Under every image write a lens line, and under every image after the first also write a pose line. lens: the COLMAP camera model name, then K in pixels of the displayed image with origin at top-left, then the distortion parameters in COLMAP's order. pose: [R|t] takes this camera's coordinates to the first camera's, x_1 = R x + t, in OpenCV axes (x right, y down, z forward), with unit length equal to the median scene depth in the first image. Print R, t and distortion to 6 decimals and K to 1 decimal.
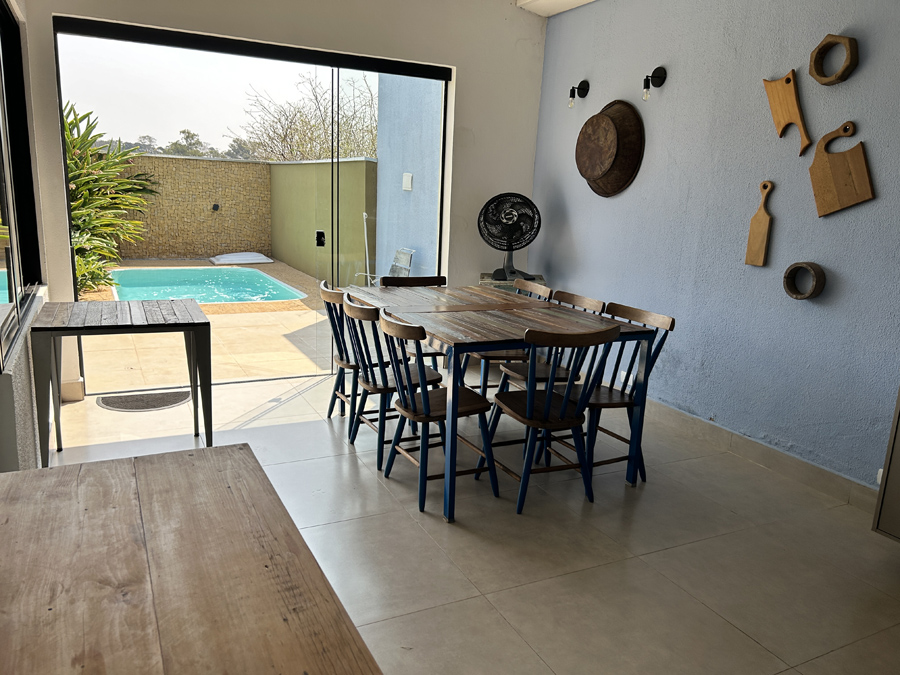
lens RADIAL K [[676.9, 0, 448.8], [0, 676.9, 339.6], [0, 0, 1]] dist [0.020151, -0.020743]
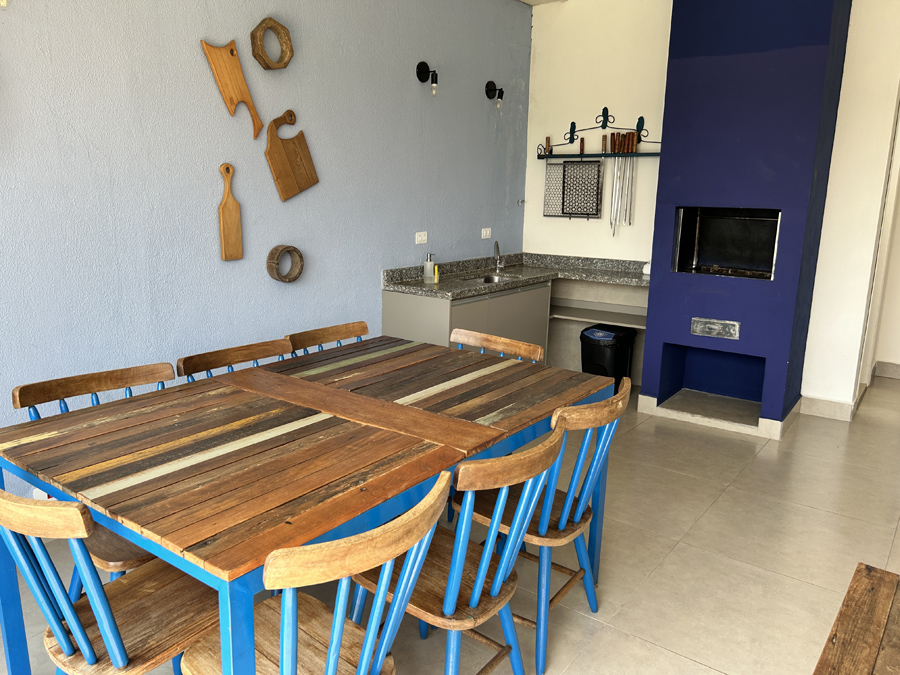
lens RADIAL K [[676.9, 0, 450.4], [0, 676.9, 333.8], [0, 0, 1]] dist [0.020151, -0.020743]
pose [[-0.431854, -0.235065, 0.870774, -0.503255], [0.158334, 0.930691, 0.329764, -0.286047], [-0.887937, 0.280283, -0.364704, 1.183275]]
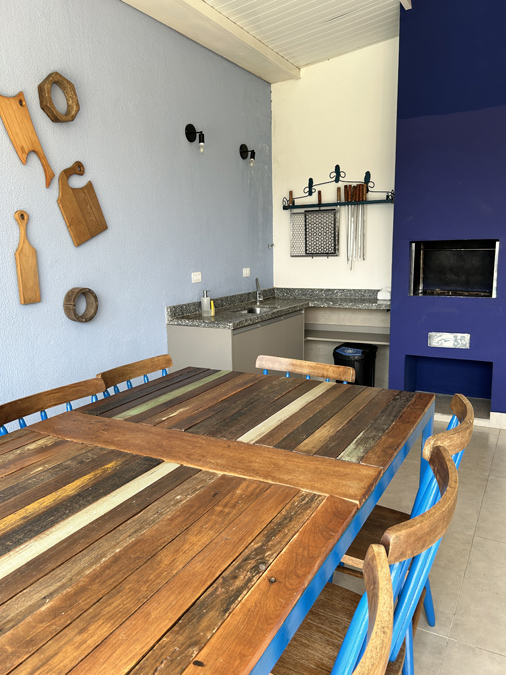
lens RADIAL K [[507.7, 0, 252.5], [0, 507.7, 339.9], [0, 0, 1]] dist [0.020151, -0.020743]
pose [[-0.555450, -0.179145, 0.812024, -0.305987], [0.175029, 0.929454, 0.324778, -0.251643], [-0.812921, 0.322525, -0.484909, 1.192817]]
